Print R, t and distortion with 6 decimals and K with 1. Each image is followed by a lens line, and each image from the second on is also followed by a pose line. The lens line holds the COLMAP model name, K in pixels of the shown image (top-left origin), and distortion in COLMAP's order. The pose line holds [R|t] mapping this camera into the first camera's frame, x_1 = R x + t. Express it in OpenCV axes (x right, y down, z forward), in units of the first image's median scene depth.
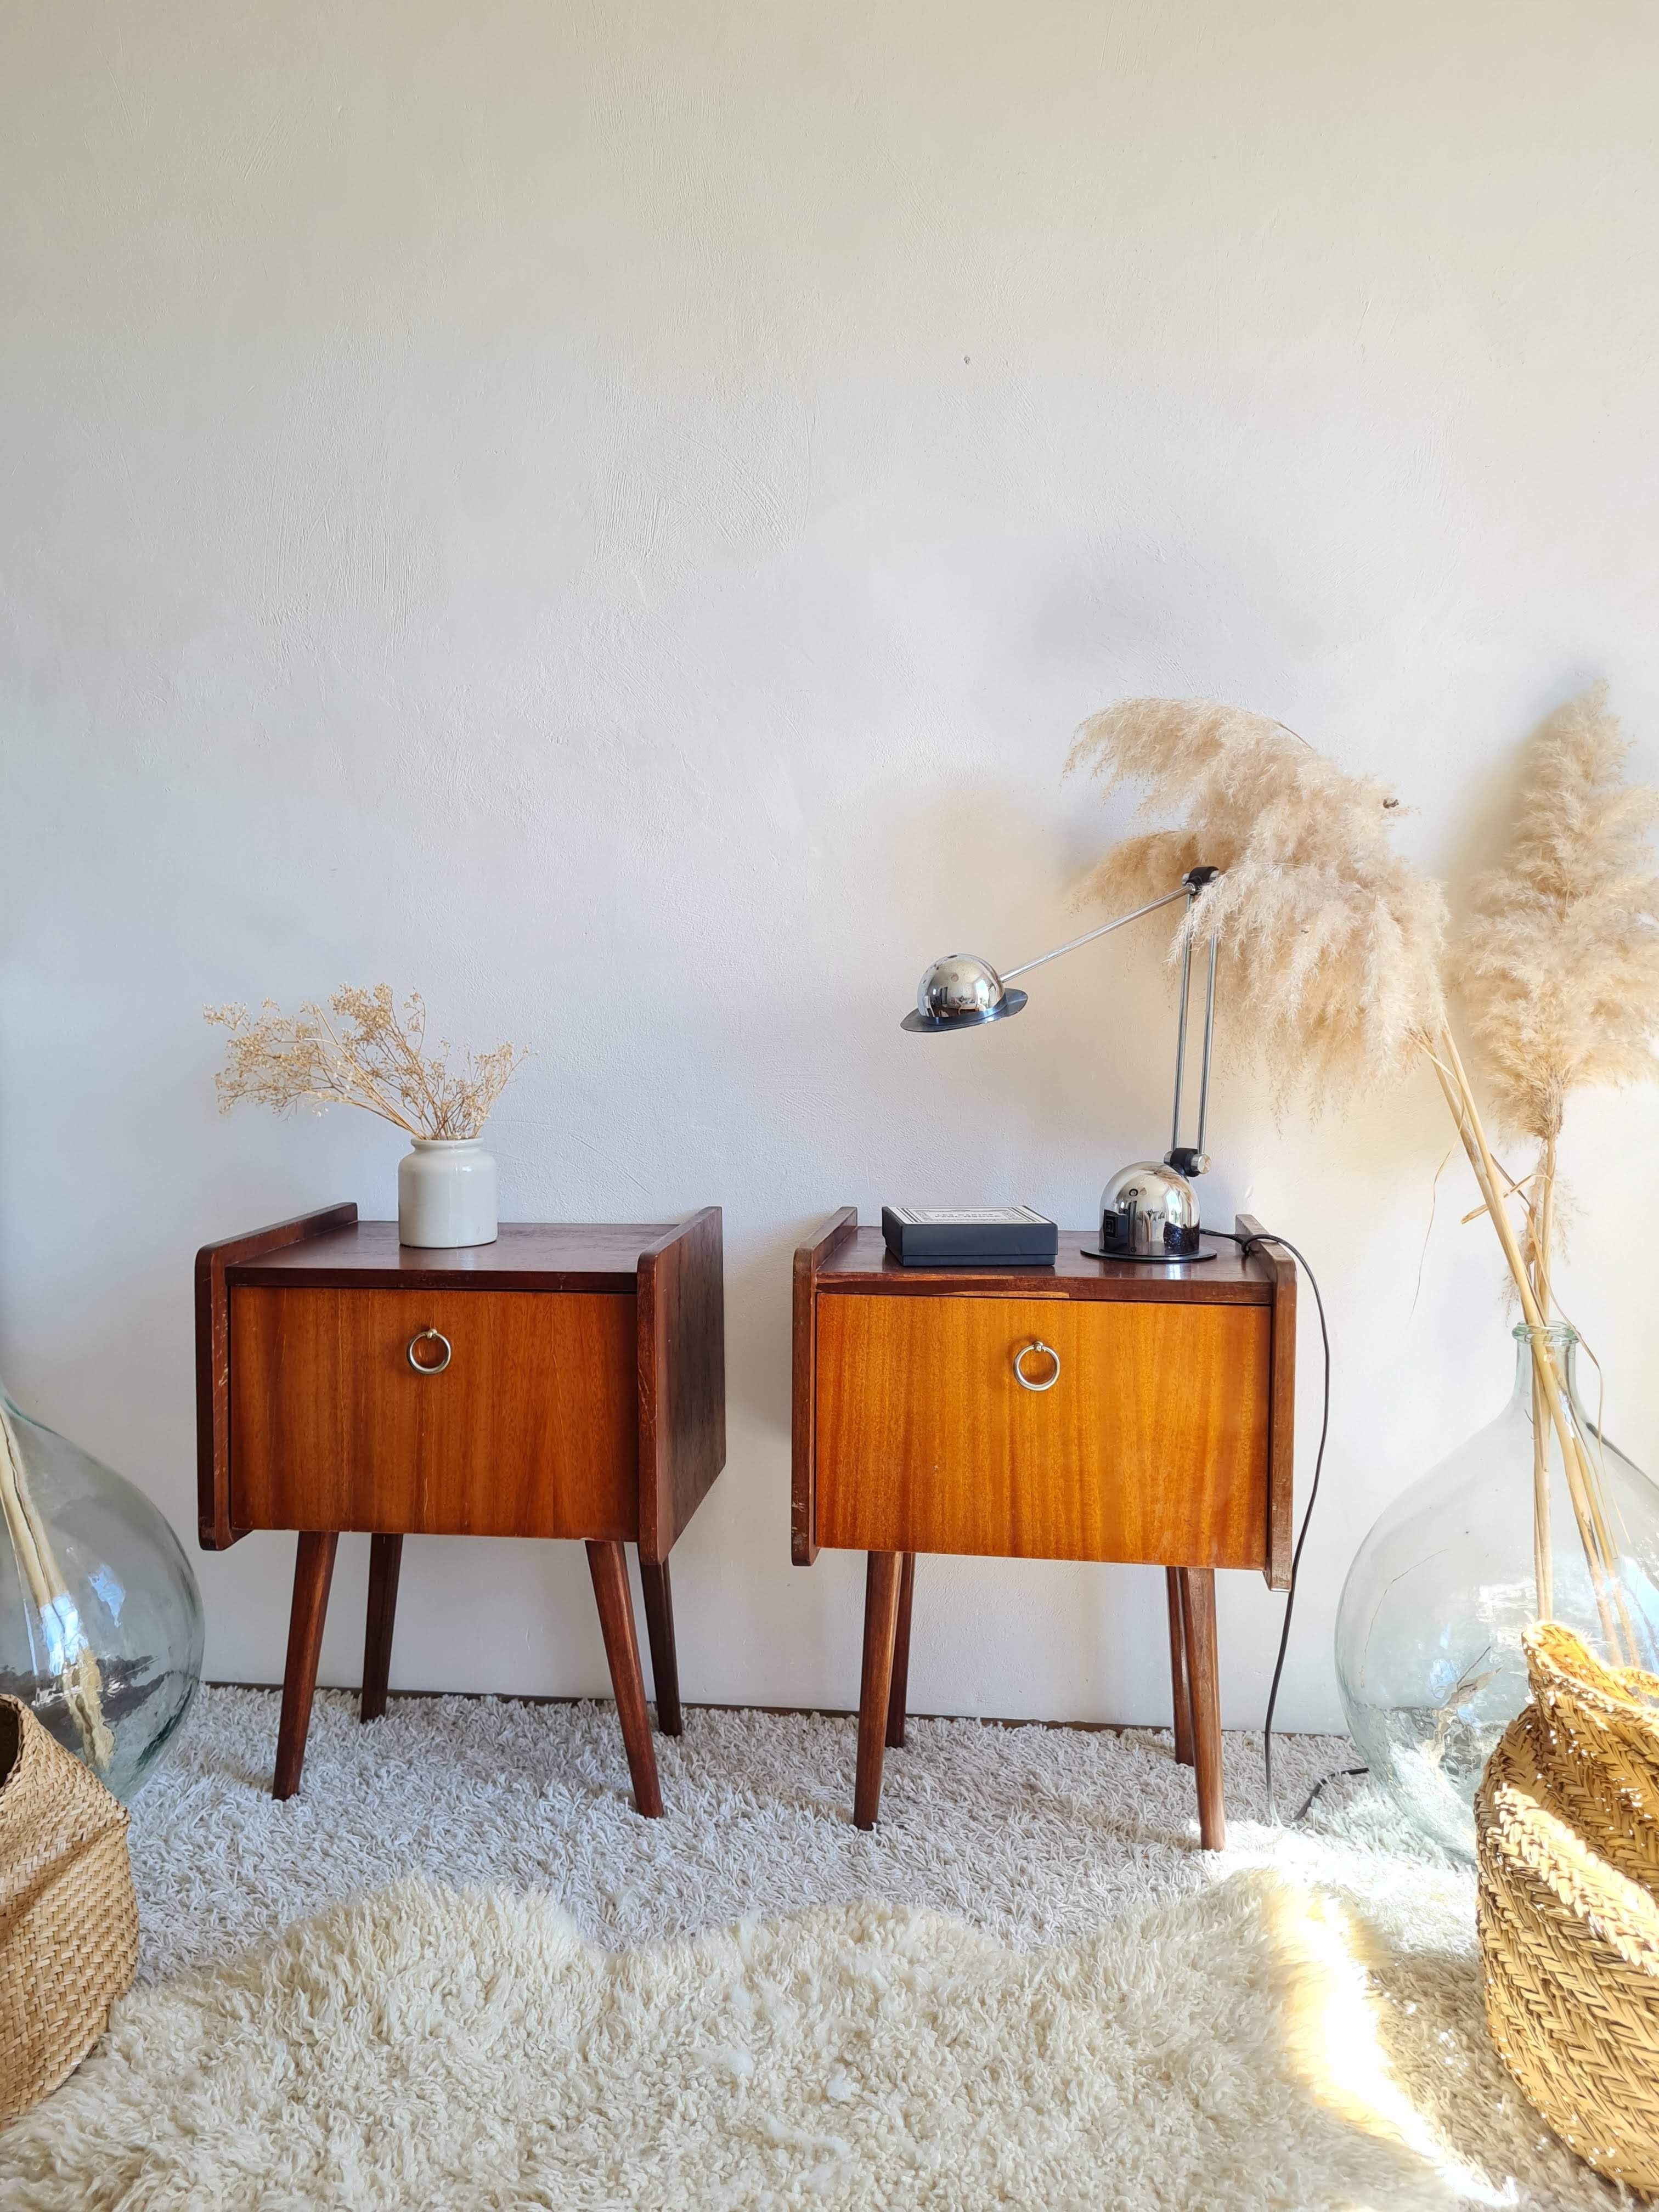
lens RADIAL K [[1675.0, 0, 822.8], [0, 1675.0, 1091.0], [0, 0, 1]] dist [0.066519, -0.051683]
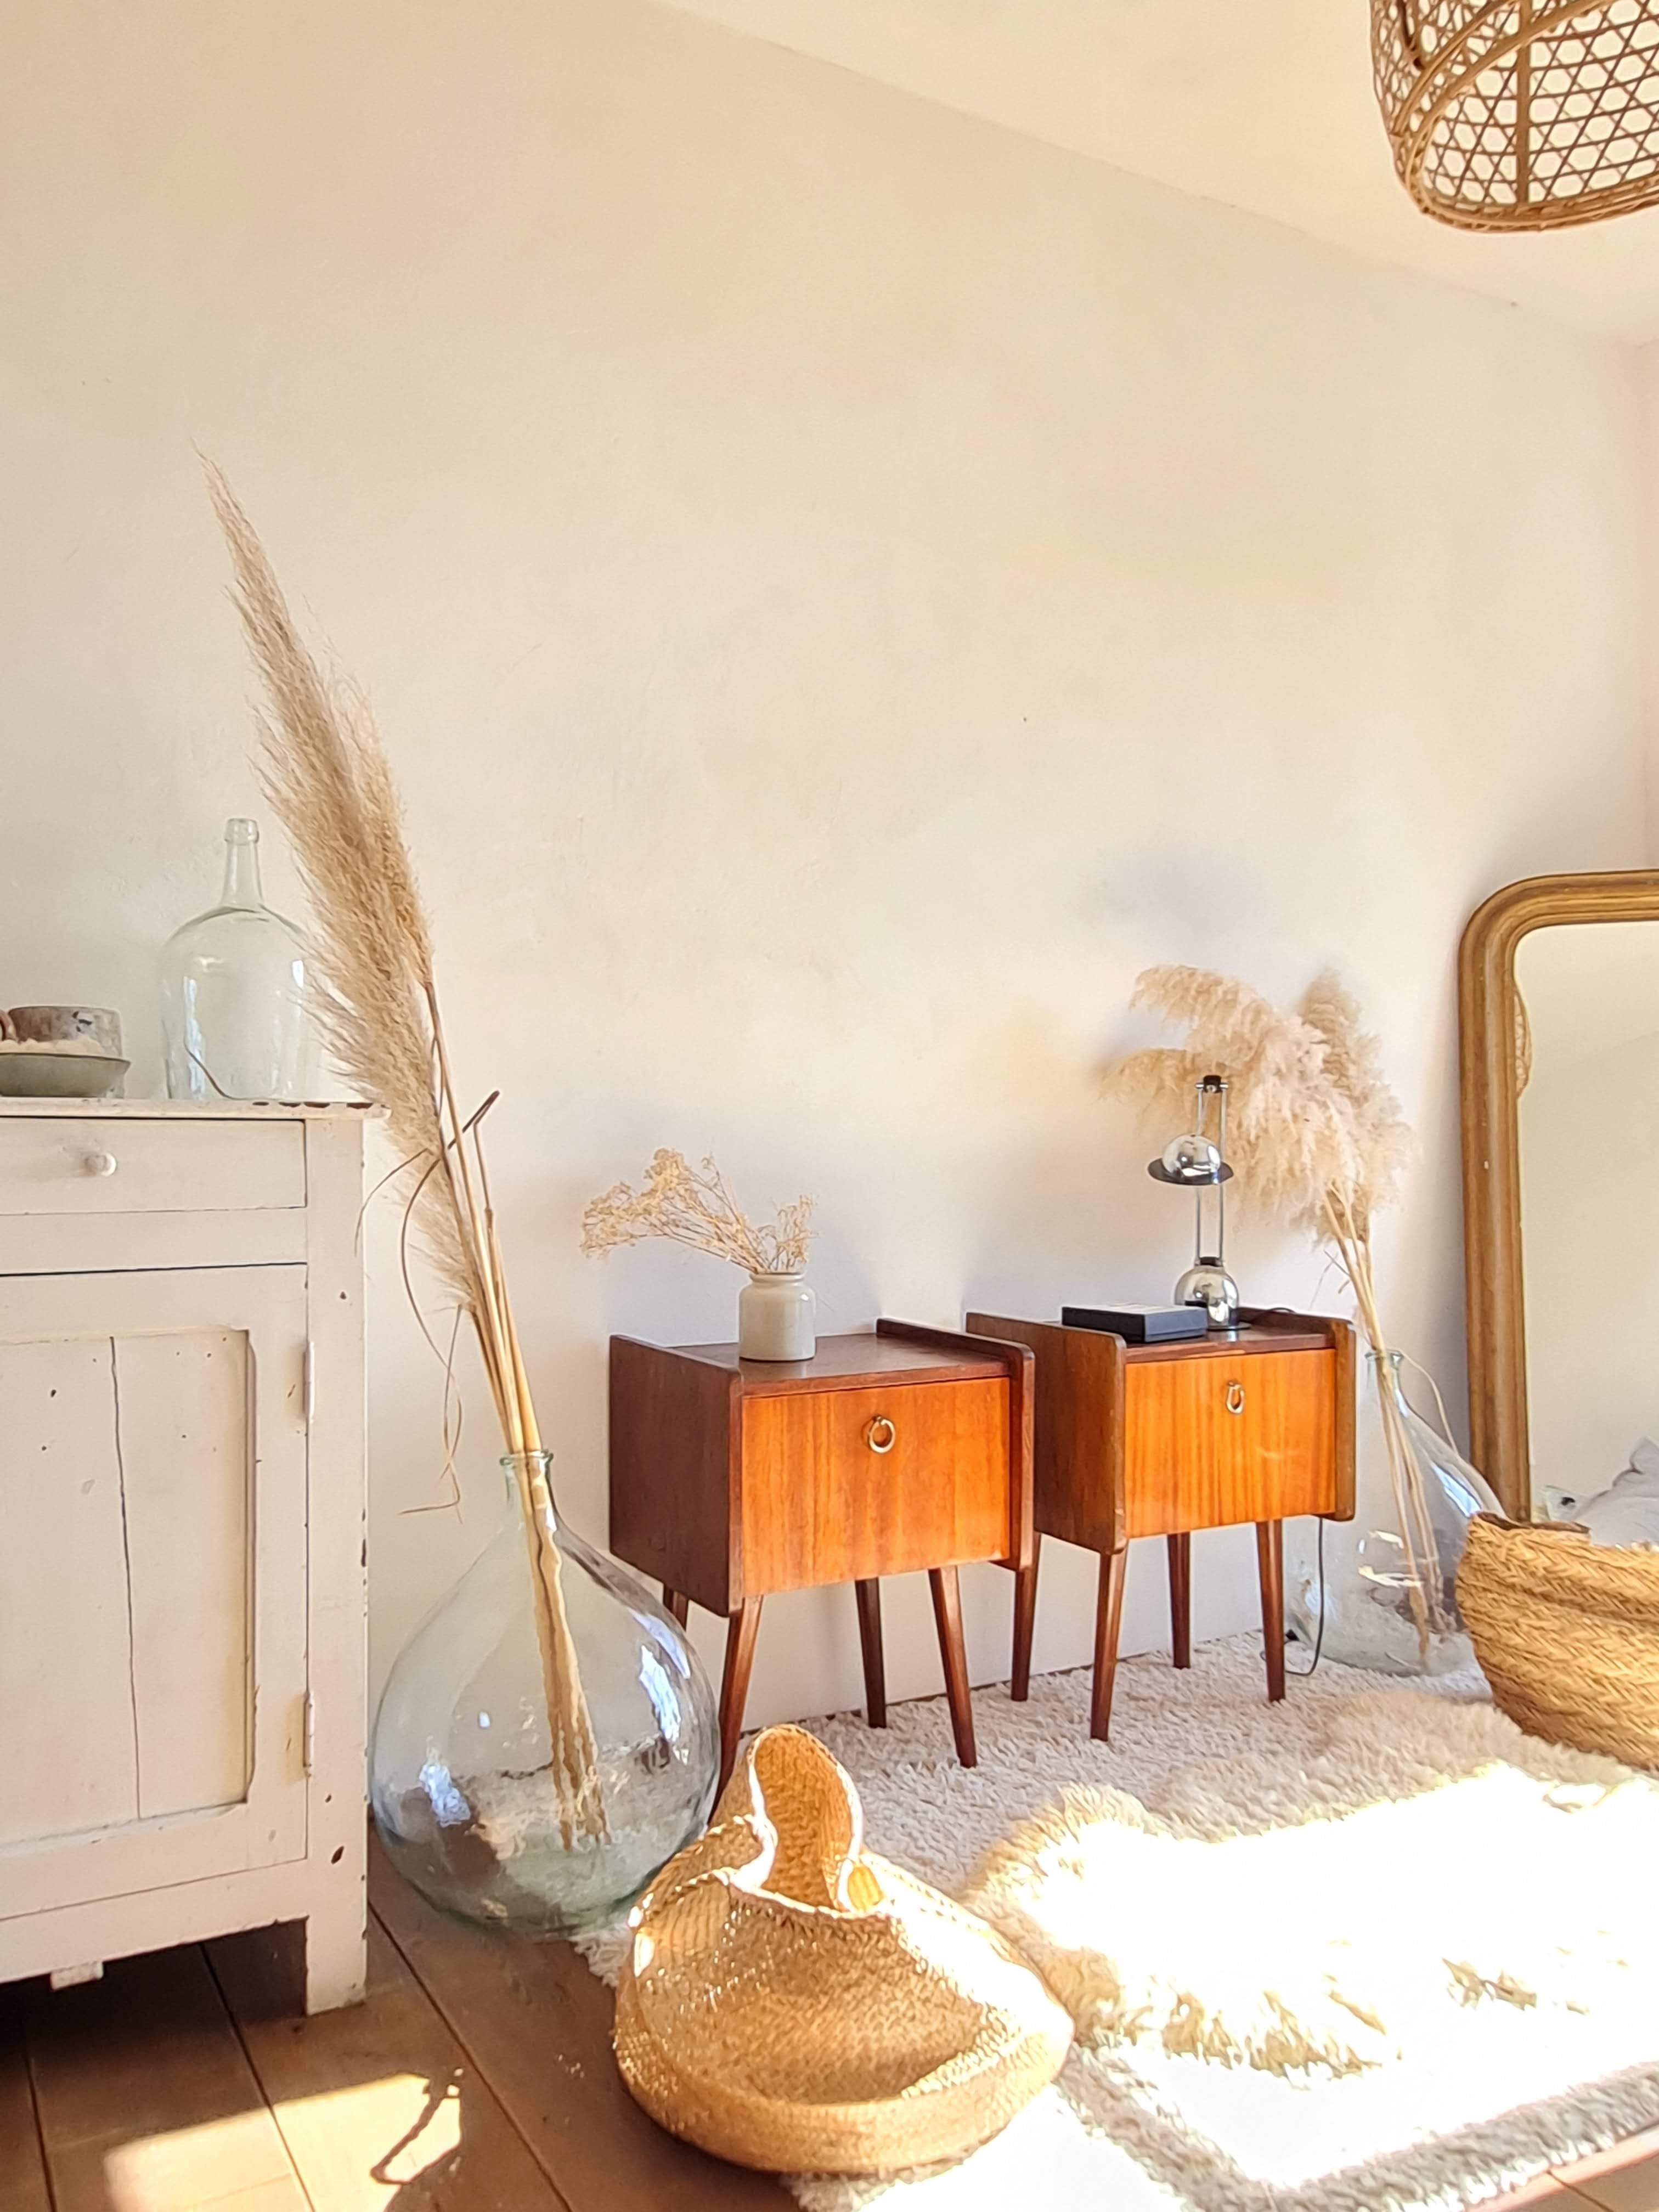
lens RADIAL K [[1688.8, 0, 776.7], [0, 1688.8, 1099.1], [0, 0, 1]] dist [0.004453, 0.026730]
pose [[0.807029, 0.014349, 0.590337, -1.056281], [0.024147, 0.998067, -0.057269, -0.031807], [-0.590018, 0.060473, 0.805122, -0.024732]]
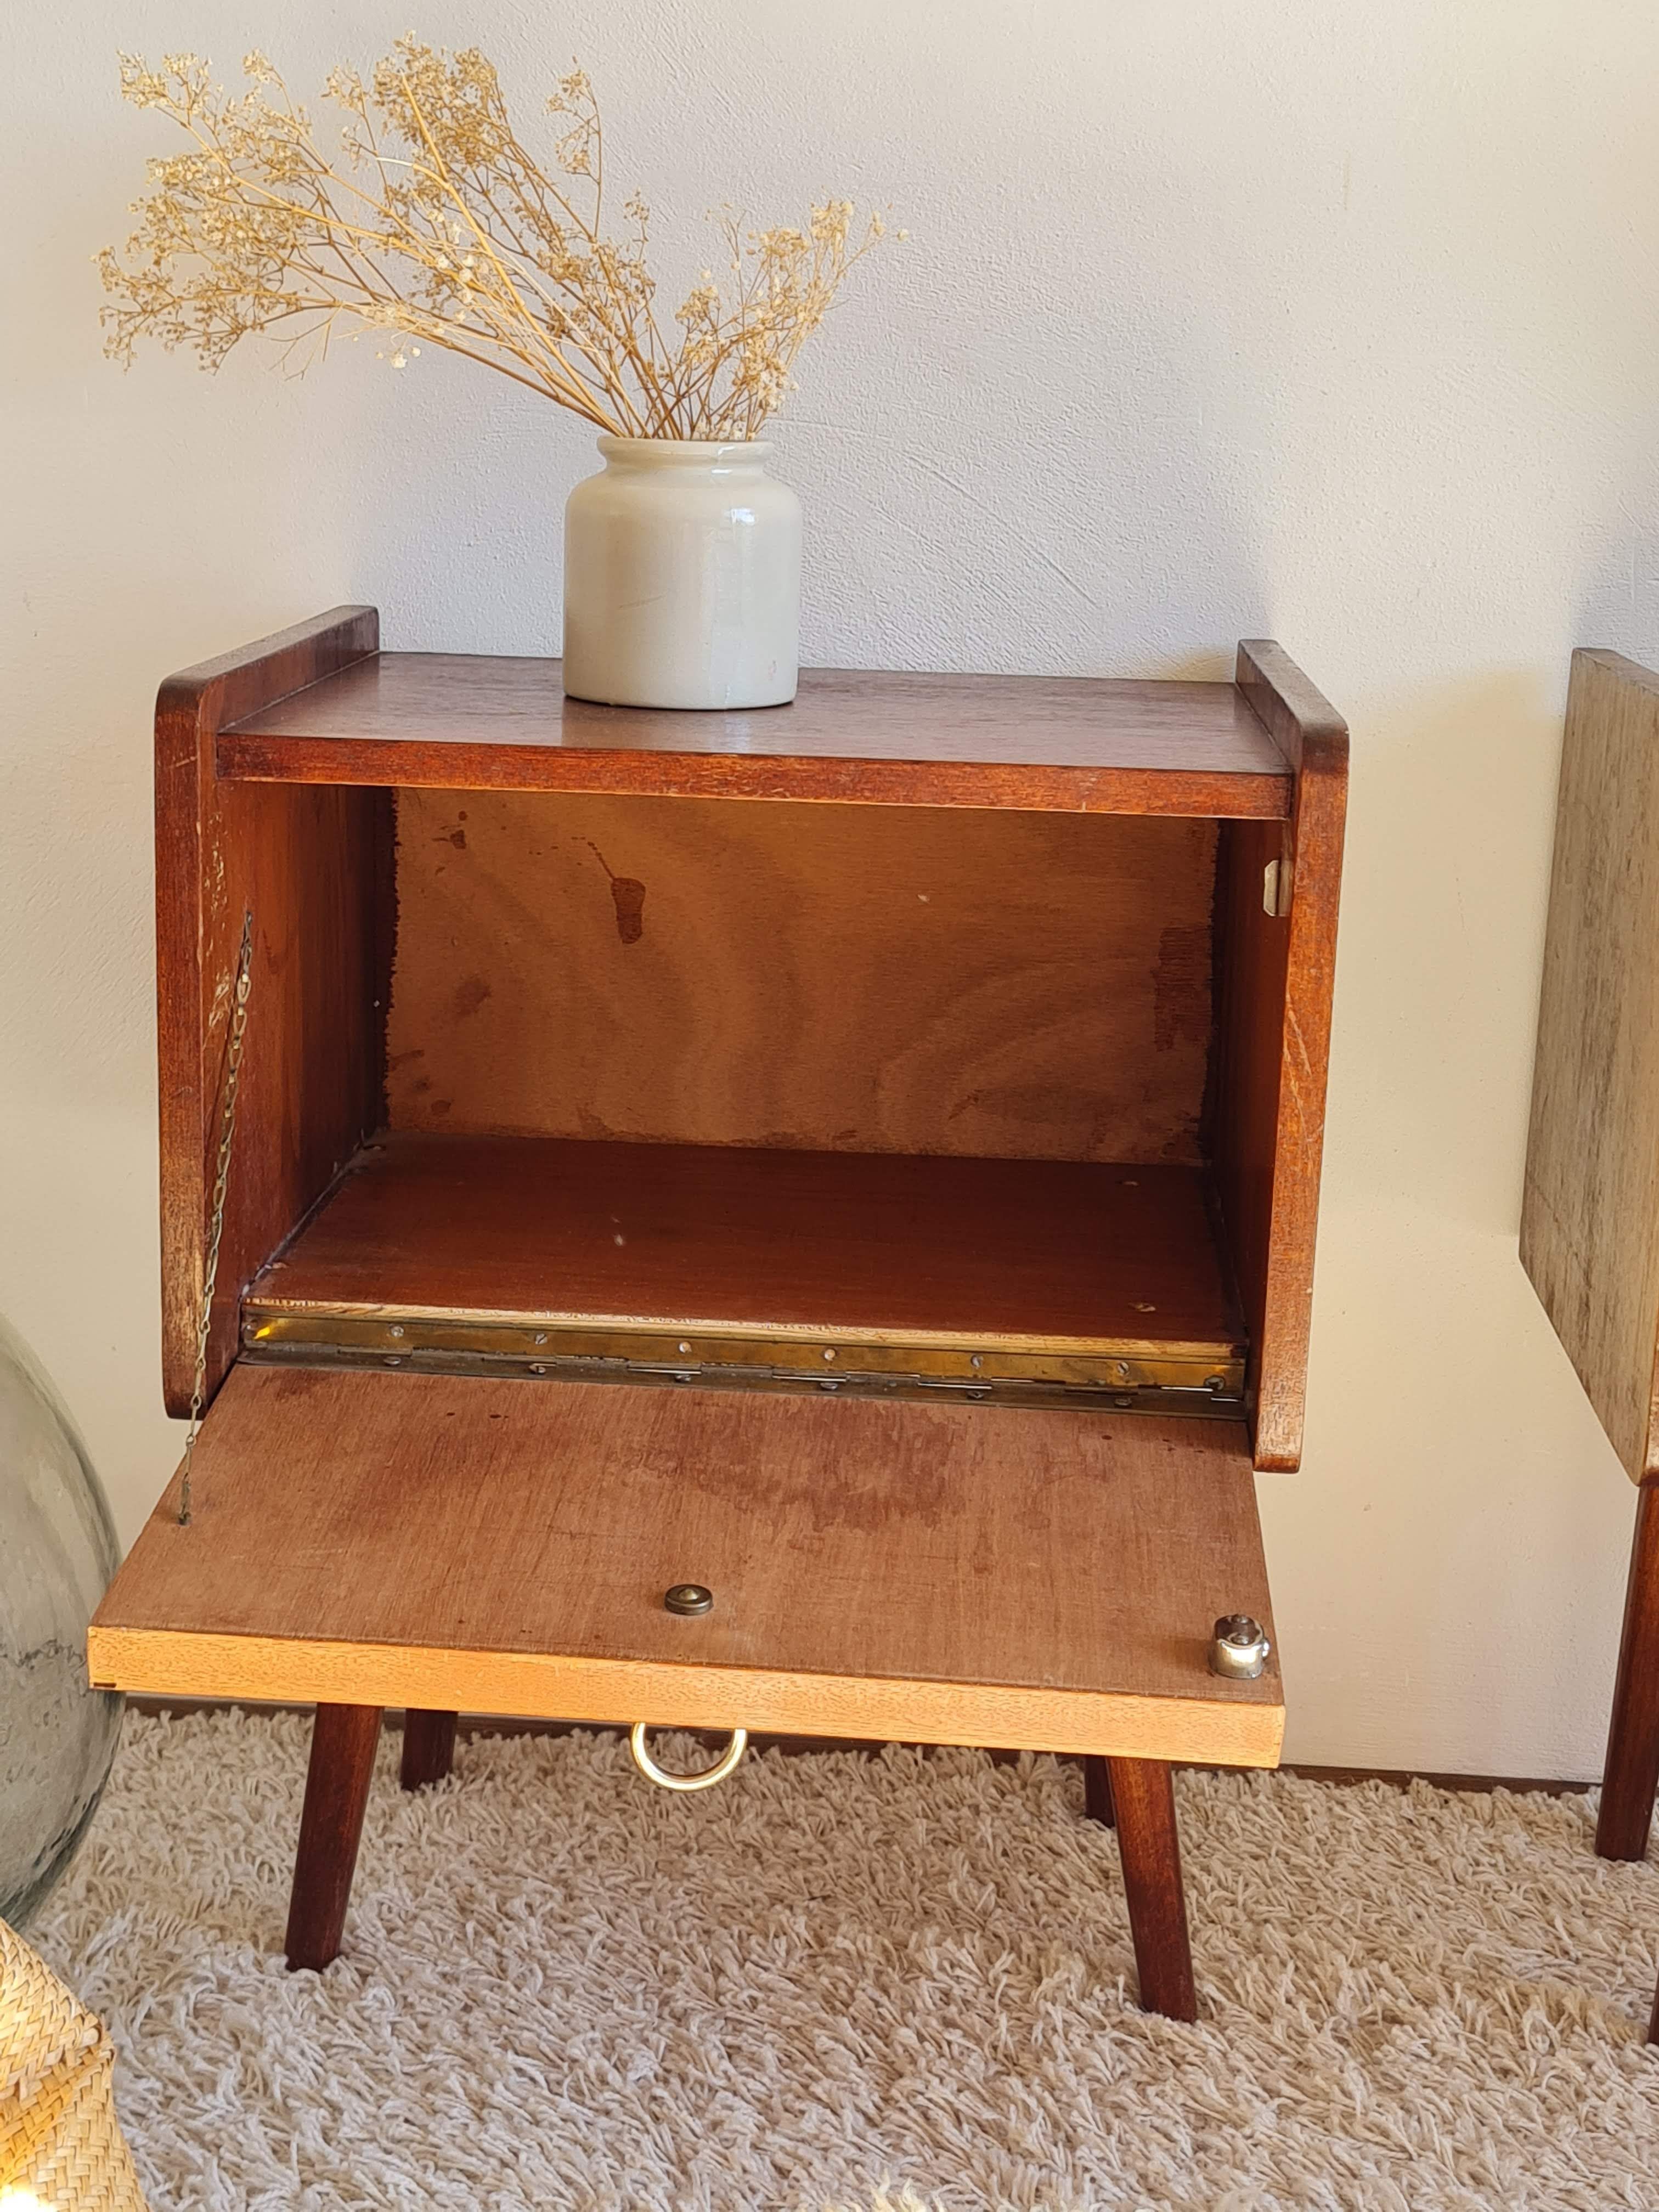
lens RADIAL K [[3215.7, 0, 823.0], [0, 3215.7, 1088.7], [0, 0, 1]] dist [0.048857, 0.000000]
pose [[0.997483, 0.021302, 0.067631, -0.260992], [-0.032726, 0.984449, 0.172598, 0.051110], [-0.062902, -0.174377, 0.982668, 0.230307]]
